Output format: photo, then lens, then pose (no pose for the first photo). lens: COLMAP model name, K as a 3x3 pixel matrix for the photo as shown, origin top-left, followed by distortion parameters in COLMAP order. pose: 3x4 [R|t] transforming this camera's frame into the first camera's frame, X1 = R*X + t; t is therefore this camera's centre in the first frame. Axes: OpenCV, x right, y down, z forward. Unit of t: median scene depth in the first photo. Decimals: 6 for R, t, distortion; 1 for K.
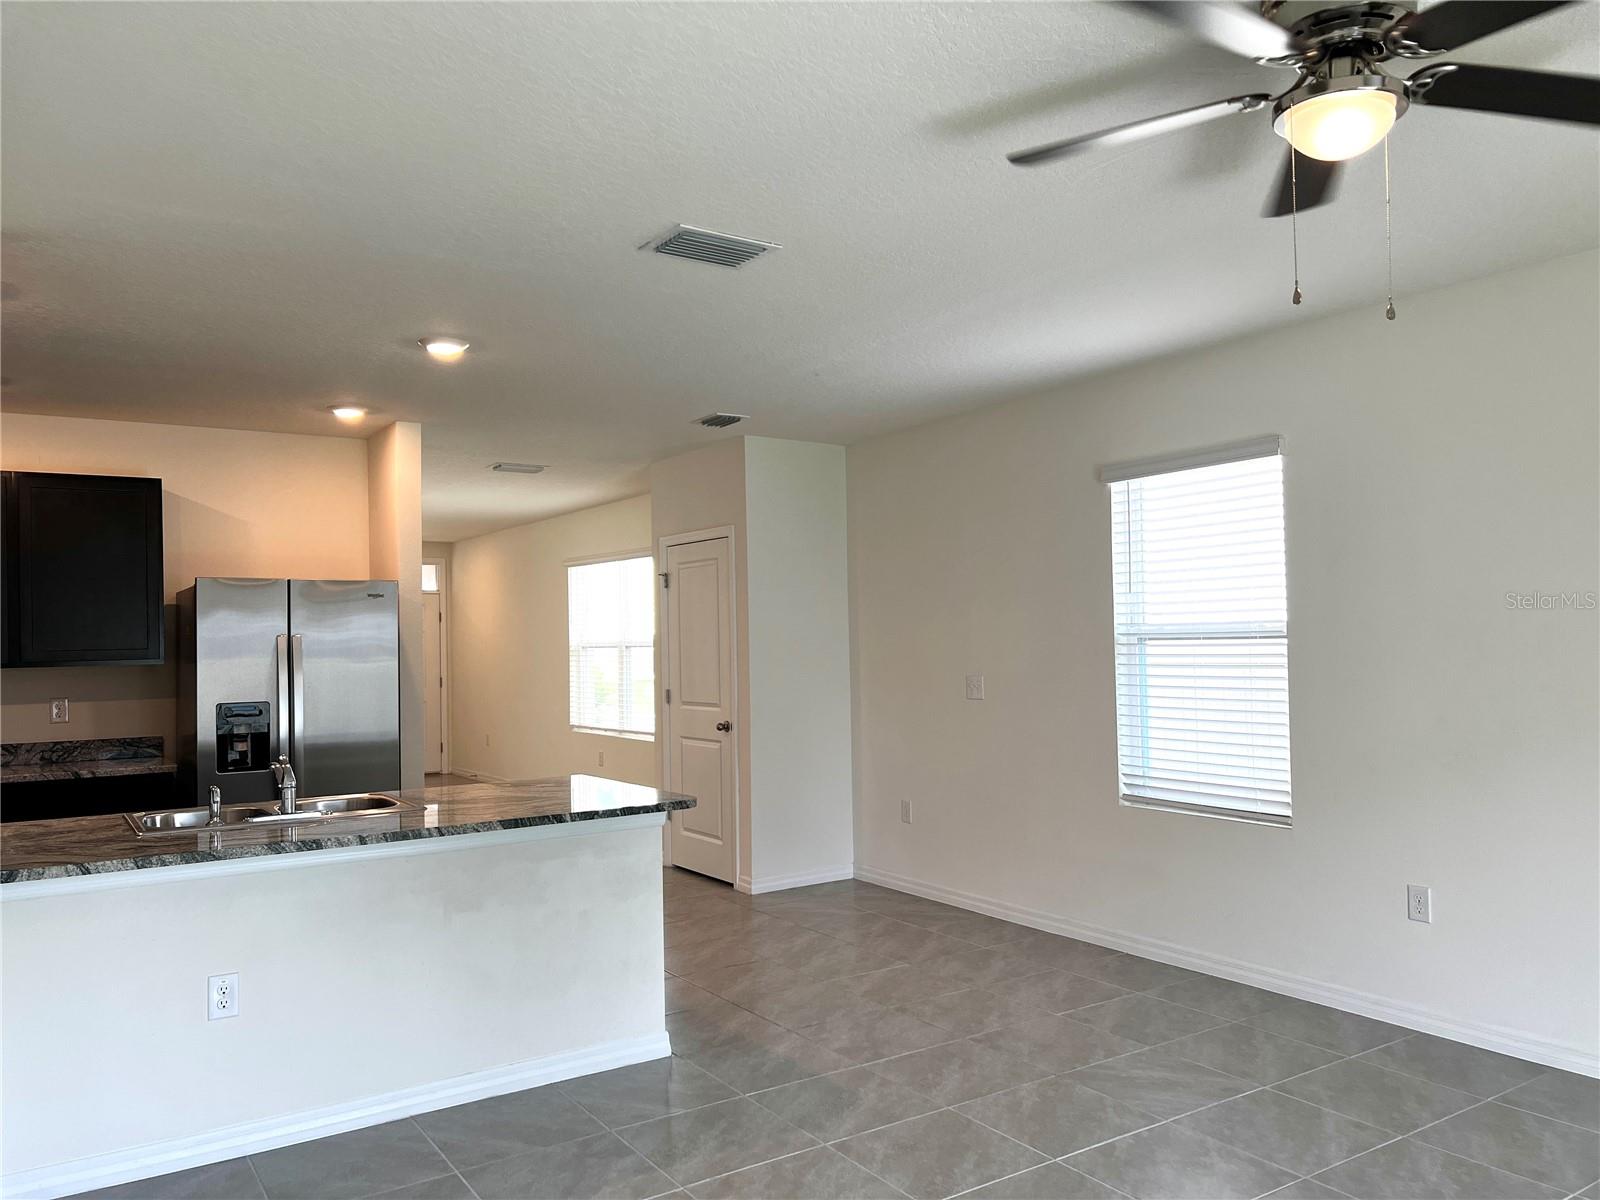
lens RADIAL K [[1214.0, 0, 845.5], [0, 1214.0, 603.0], [0, 0, 1]] dist [0.016779, -0.005524]
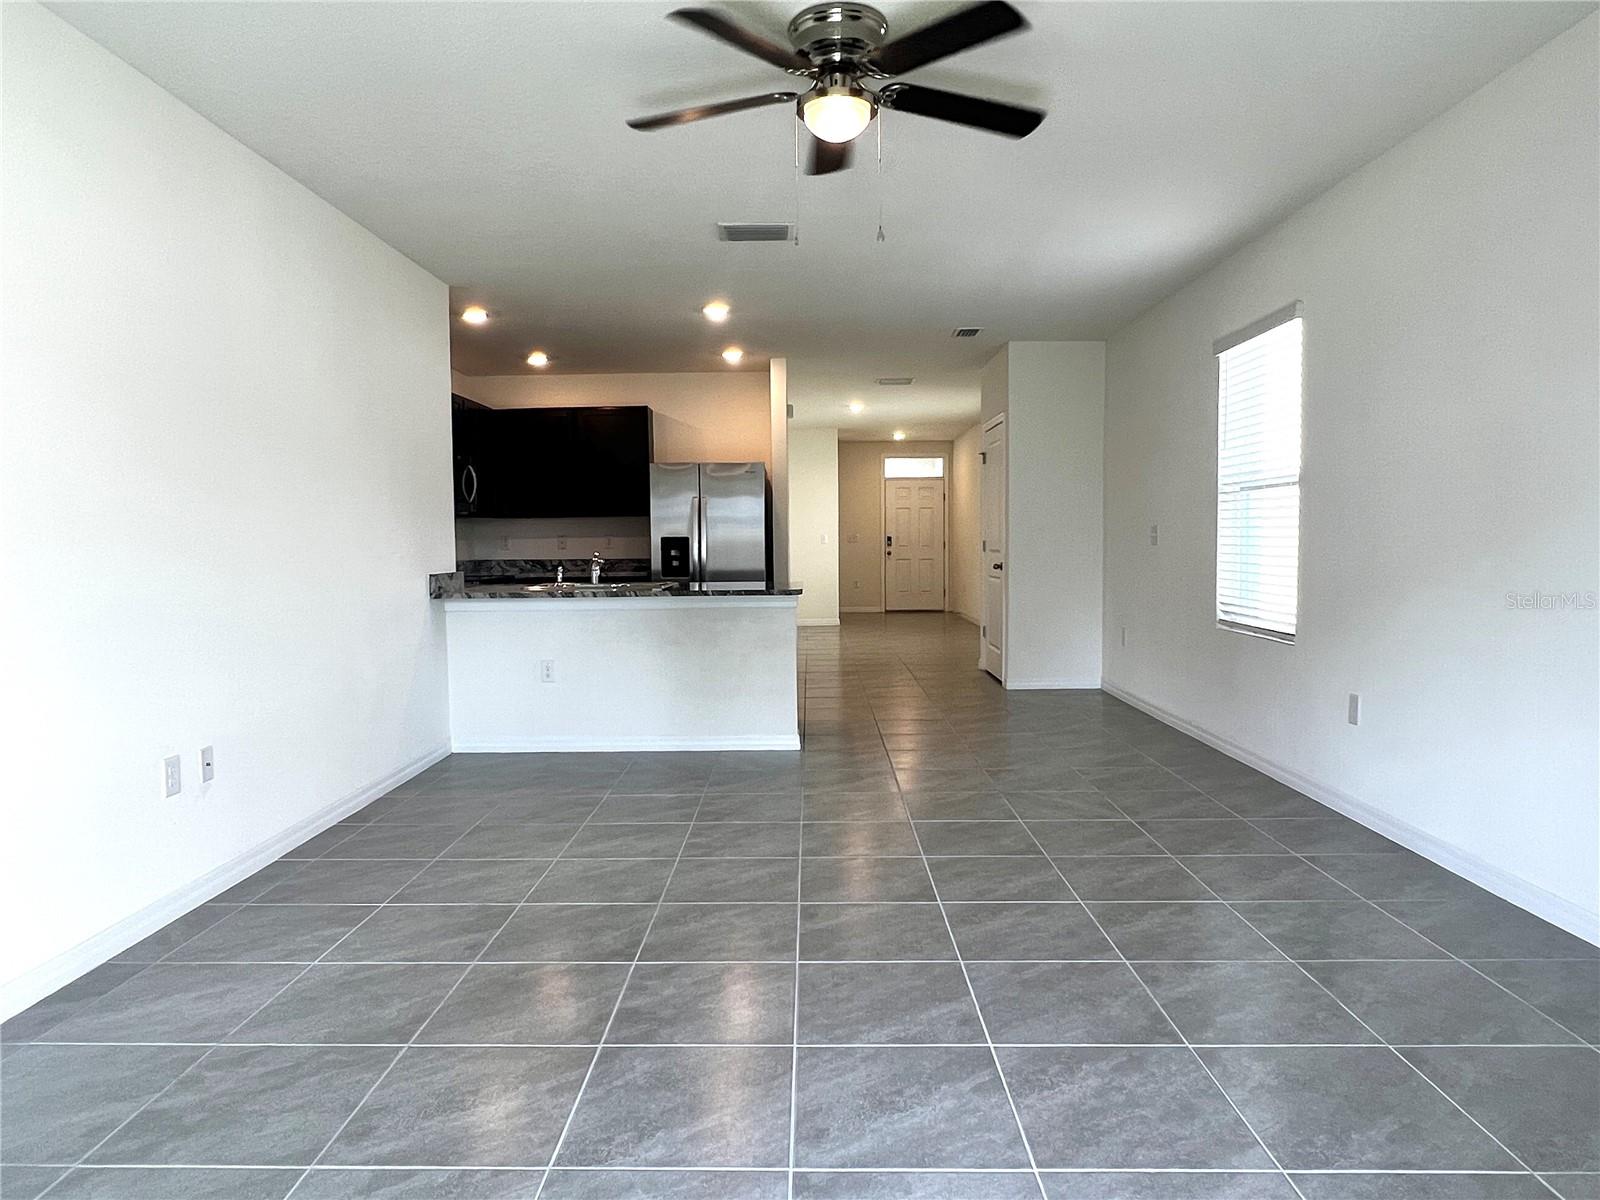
lens RADIAL K [[1017.8, 0, 802.1], [0, 1017.8, 602.2], [0, 0, 1]] dist [-0.000439, -0.000478]
pose [[0.814214, 0.043678, -0.578920, 0.471654], [0.016125, 0.995080, 0.097756, 0.036266], [0.580342, -0.088929, 0.809503, -0.046953]]
